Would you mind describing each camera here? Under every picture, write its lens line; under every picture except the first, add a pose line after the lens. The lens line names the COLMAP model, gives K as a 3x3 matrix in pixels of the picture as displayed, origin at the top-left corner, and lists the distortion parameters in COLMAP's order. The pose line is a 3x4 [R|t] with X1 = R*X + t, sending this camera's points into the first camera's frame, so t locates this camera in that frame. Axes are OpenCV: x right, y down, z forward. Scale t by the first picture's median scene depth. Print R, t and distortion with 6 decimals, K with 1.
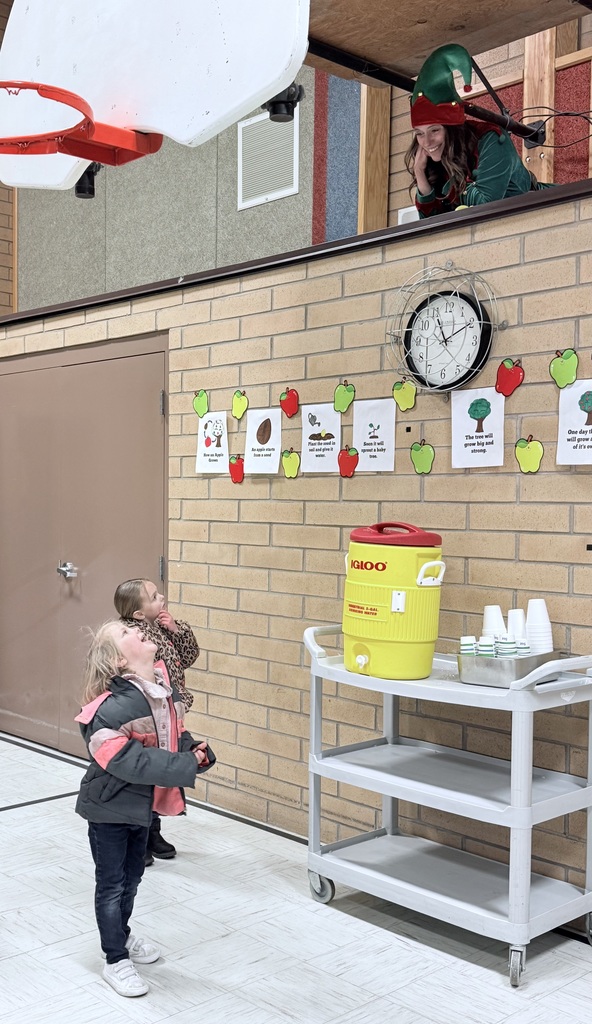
lens RADIAL K [[1308.5, 0, 349.0], [0, 1308.5, 522.9], [0, 0, 1]] dist [-0.000213, 0.000000]
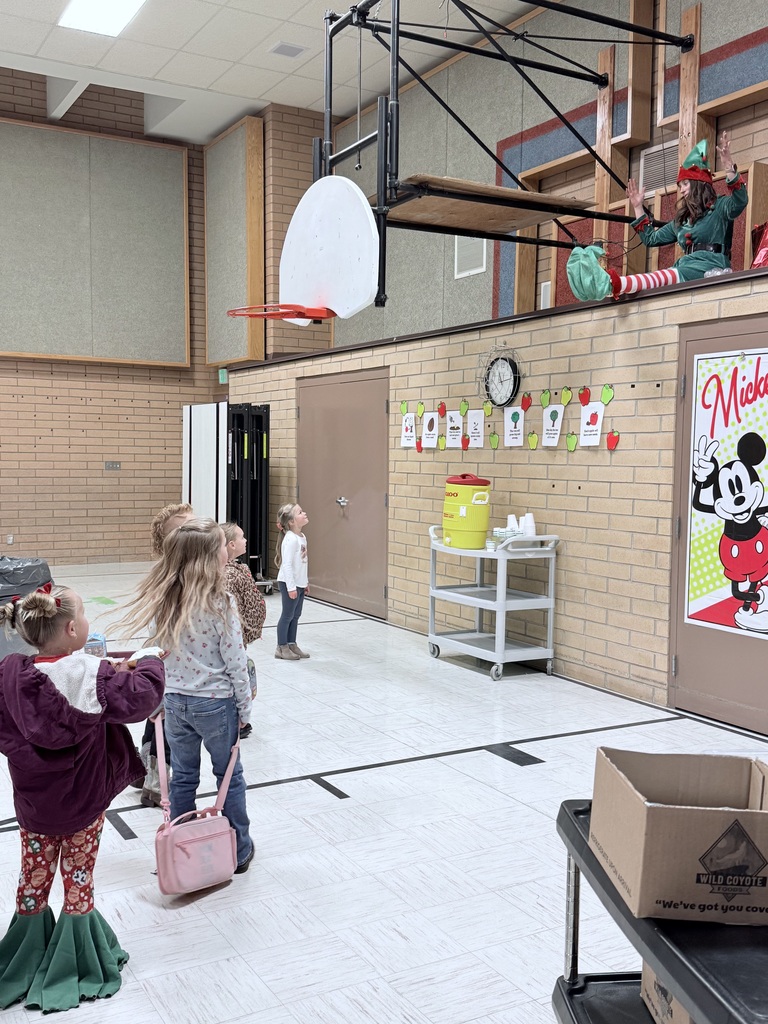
lens RADIAL K [[1054.5, 0, 382.8], [0, 1054.5, 514.2], [0, 0, 1]] dist [-0.068436, 0.000000]
pose [[0.974586, 0.014791, -0.223525, 0.243085], [-0.006867, 0.999321, 0.036187, 0.003902], [0.223908, -0.033733, 0.974026, -0.562053]]
